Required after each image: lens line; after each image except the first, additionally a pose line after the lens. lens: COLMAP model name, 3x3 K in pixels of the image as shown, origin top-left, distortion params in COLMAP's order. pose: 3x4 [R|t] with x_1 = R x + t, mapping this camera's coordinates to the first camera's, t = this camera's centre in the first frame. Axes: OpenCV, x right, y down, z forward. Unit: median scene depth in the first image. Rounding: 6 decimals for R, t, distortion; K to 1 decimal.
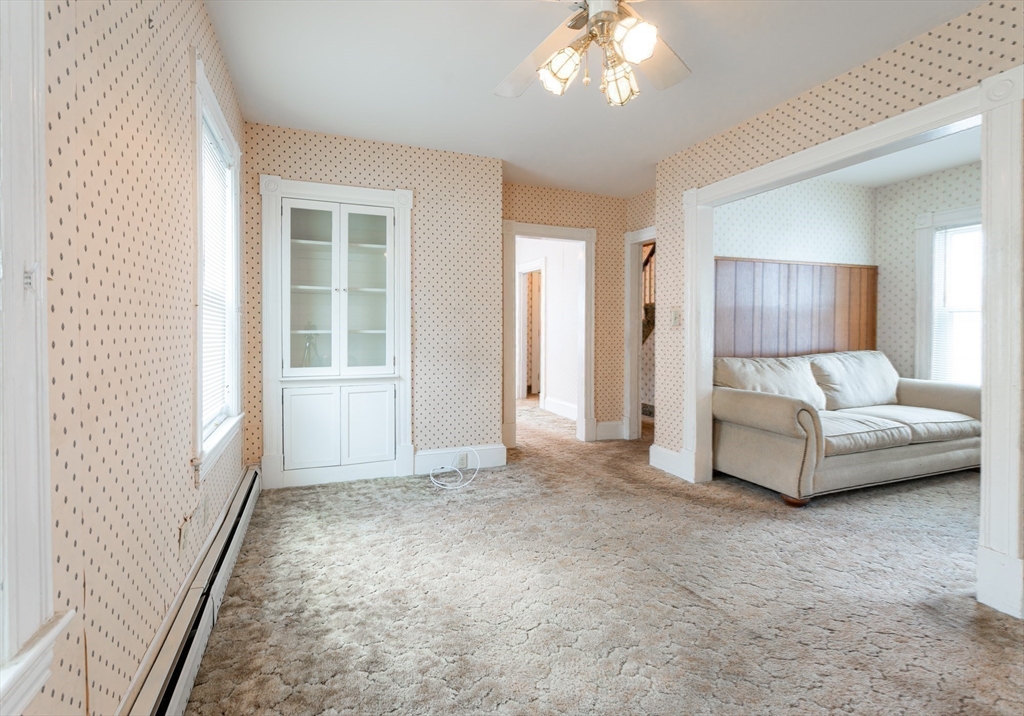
lens RADIAL K [[462.1, 0, 477.6], [0, 462.1, 330.9], [0, 0, 1]] dist [-0.001350, -0.000683]
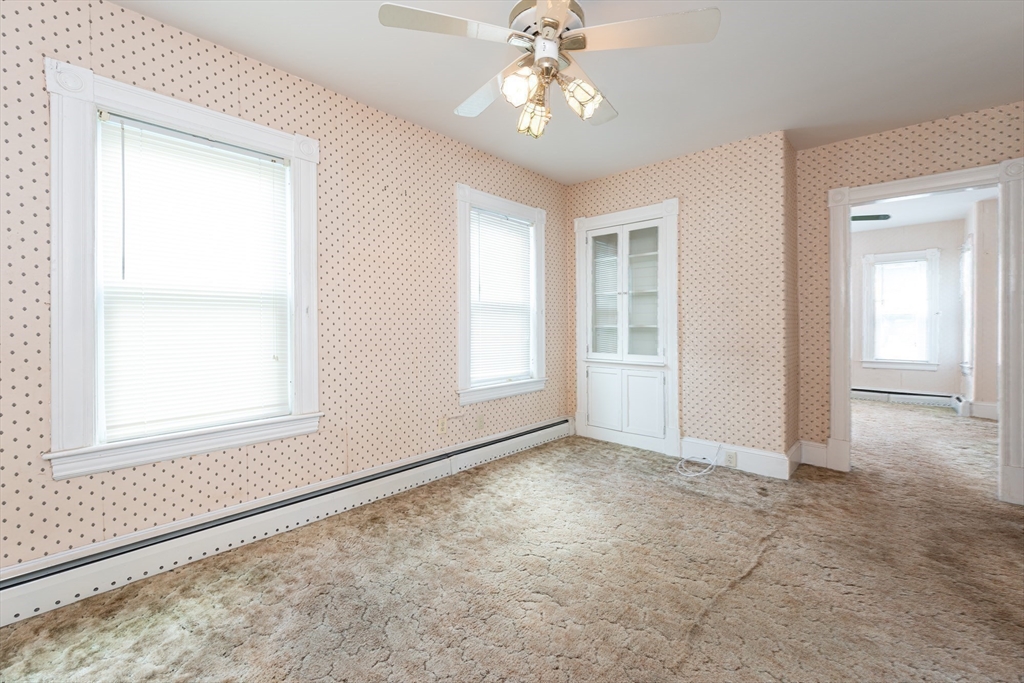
lens RADIAL K [[421.1, 0, 523.3], [0, 421.1, 326.8], [0, 0, 1]] dist [-0.002072, -0.000400]
pose [[0.471764, 0.001735, -0.881723, 0.623717], [0.000018, 0.999998, 0.001978, 0.001206], [0.881725, -0.000949, 0.471763, 0.226040]]
